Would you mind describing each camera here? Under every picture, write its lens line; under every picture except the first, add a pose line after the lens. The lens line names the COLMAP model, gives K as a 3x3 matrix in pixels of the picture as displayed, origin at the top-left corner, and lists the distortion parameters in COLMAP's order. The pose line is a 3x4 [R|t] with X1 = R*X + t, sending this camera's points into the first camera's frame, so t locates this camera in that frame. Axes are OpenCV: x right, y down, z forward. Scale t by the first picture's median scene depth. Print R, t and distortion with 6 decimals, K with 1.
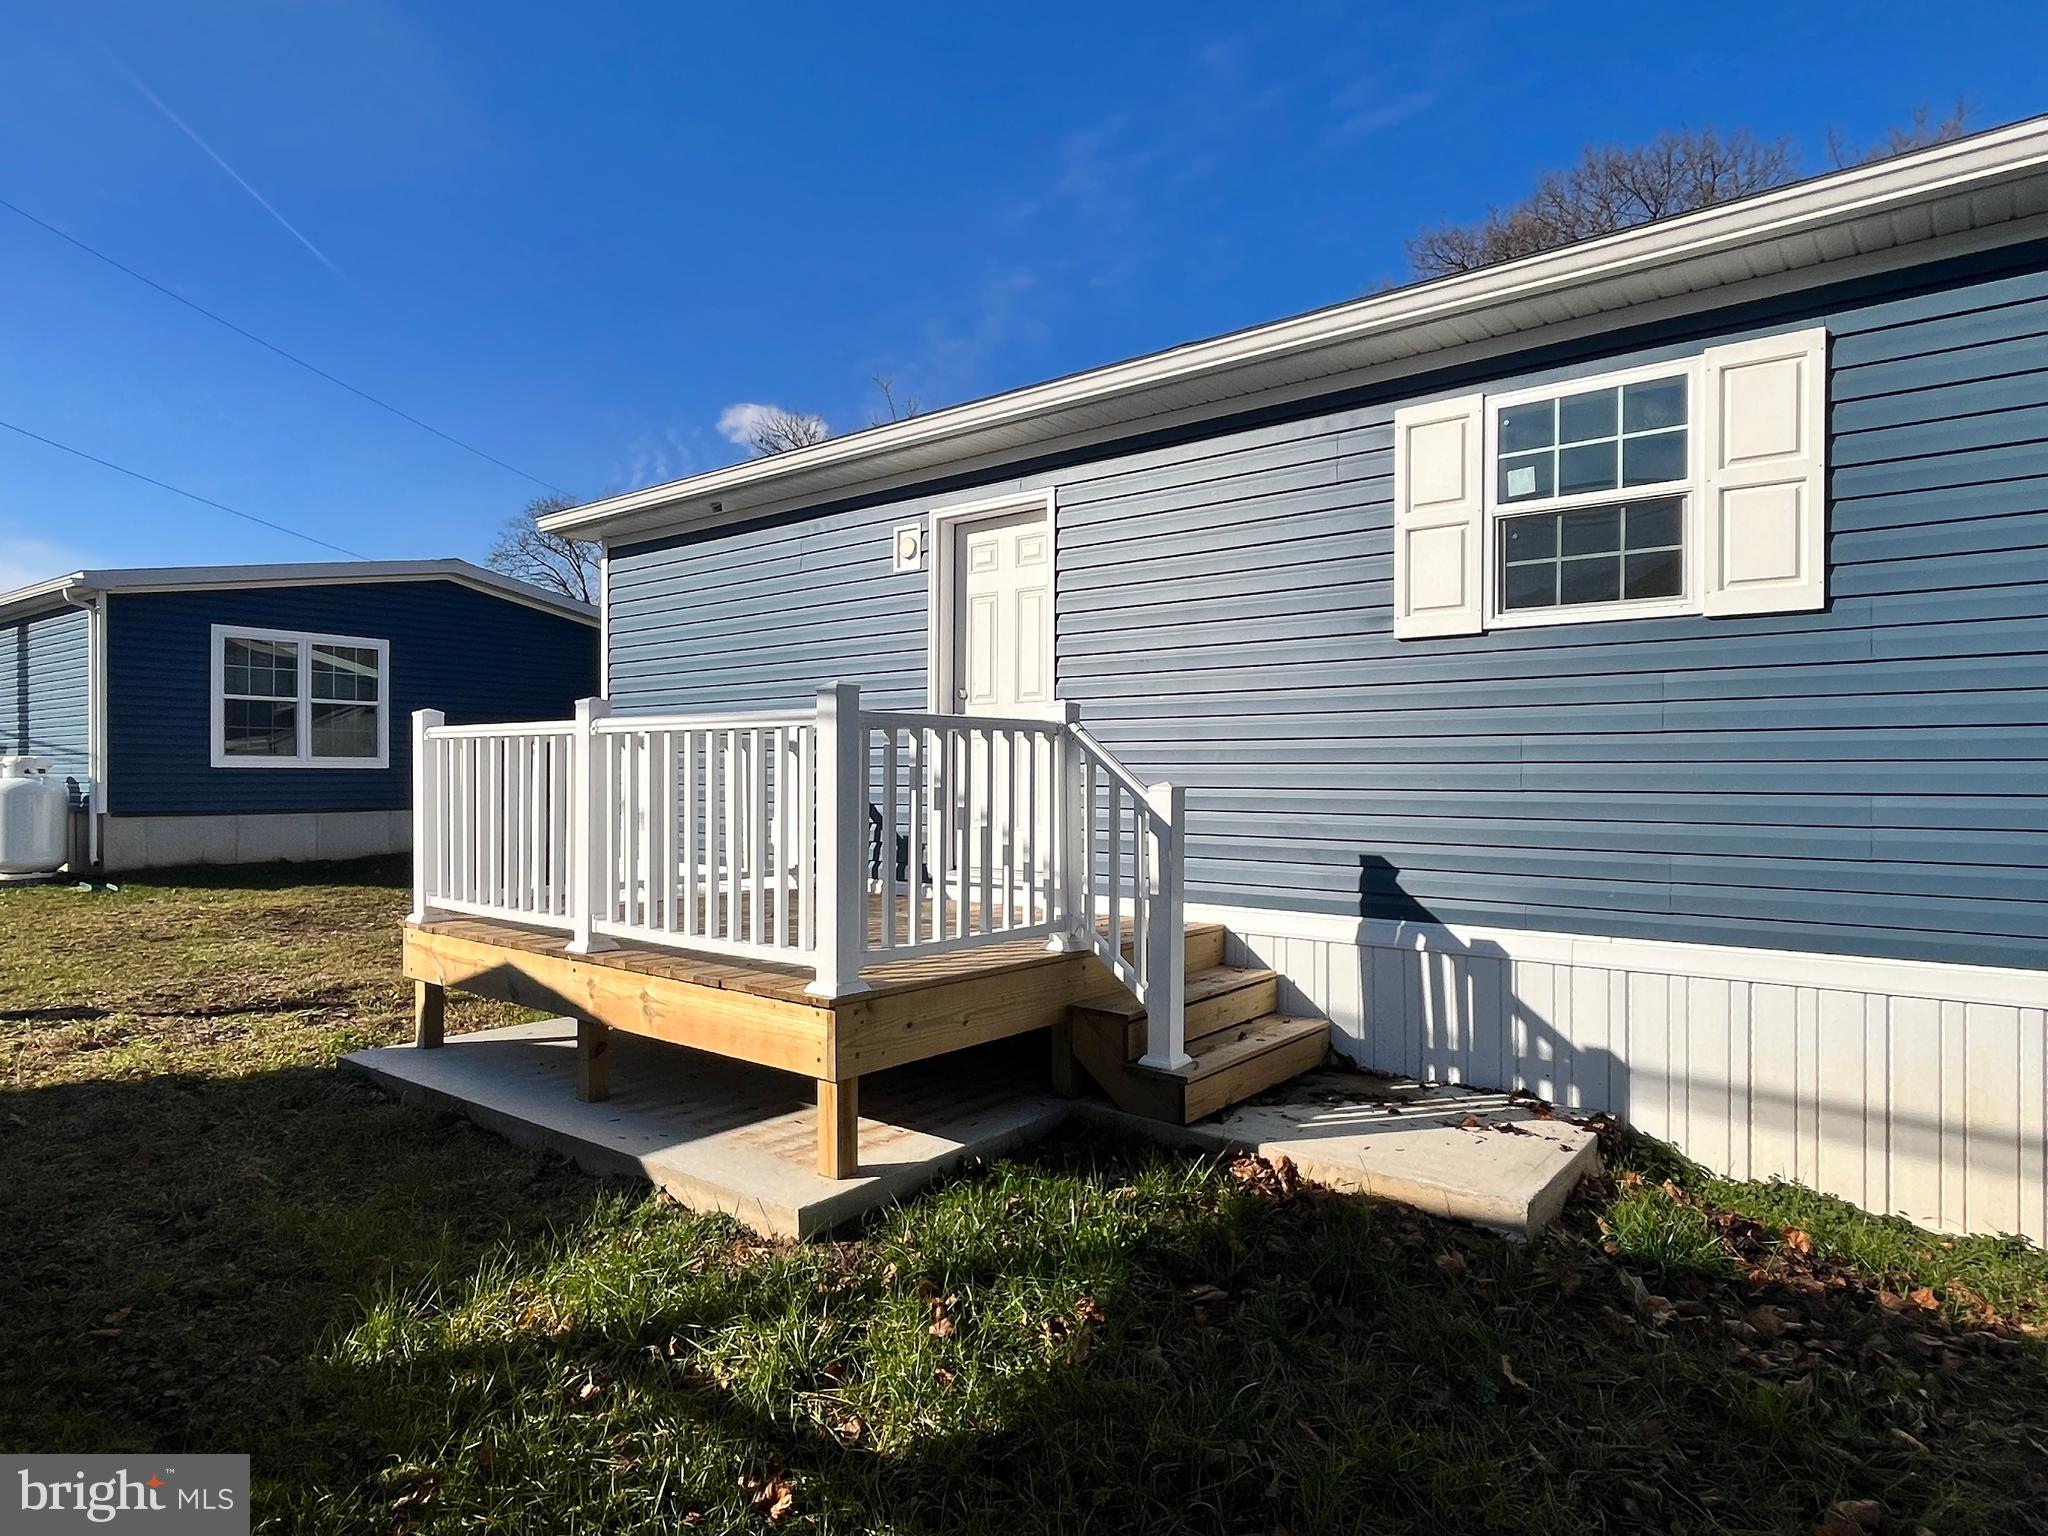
lens RADIAL K [[1175.1, 0, 1007.0], [0, 1175.1, 770.1], [0, 0, 1]] dist [-0.005556, -0.000947]
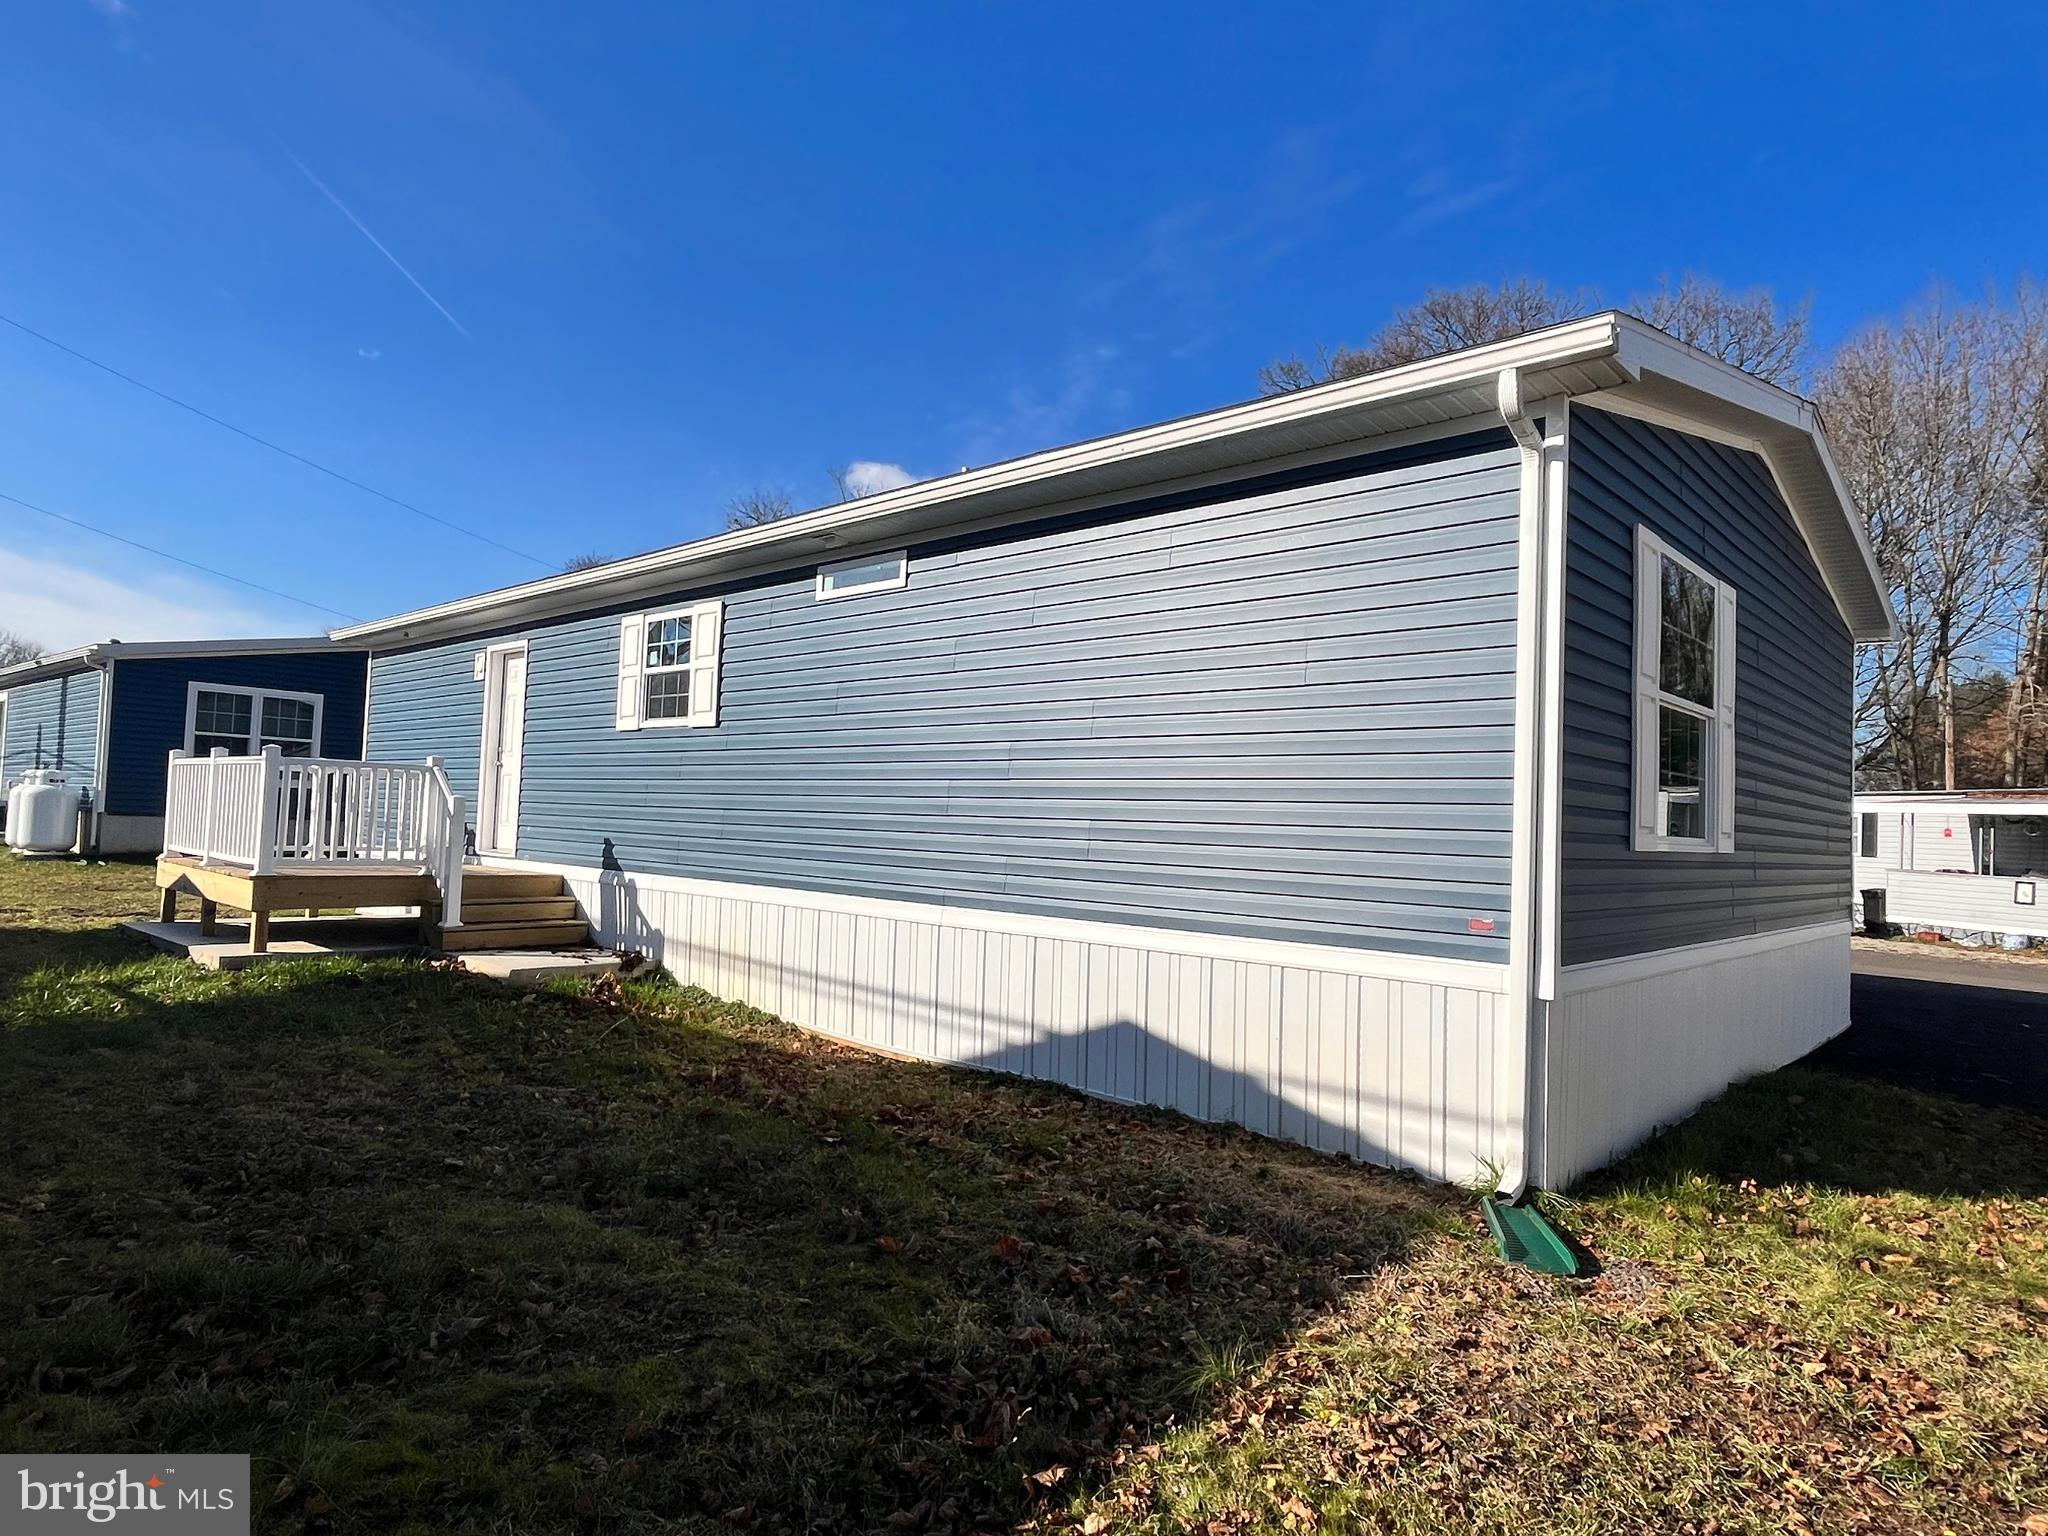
lens RADIAL K [[1175.1, 0, 1040.9], [0, 1175.1, 770.1], [0, 0, 1]] dist [-0.005556, -0.000947]
pose [[0.998096, 0.035690, -0.050313, 1.177540], [-0.038010, 0.998221, -0.045941, 0.021532], [0.048584, 0.047766, 0.997676, -0.988204]]
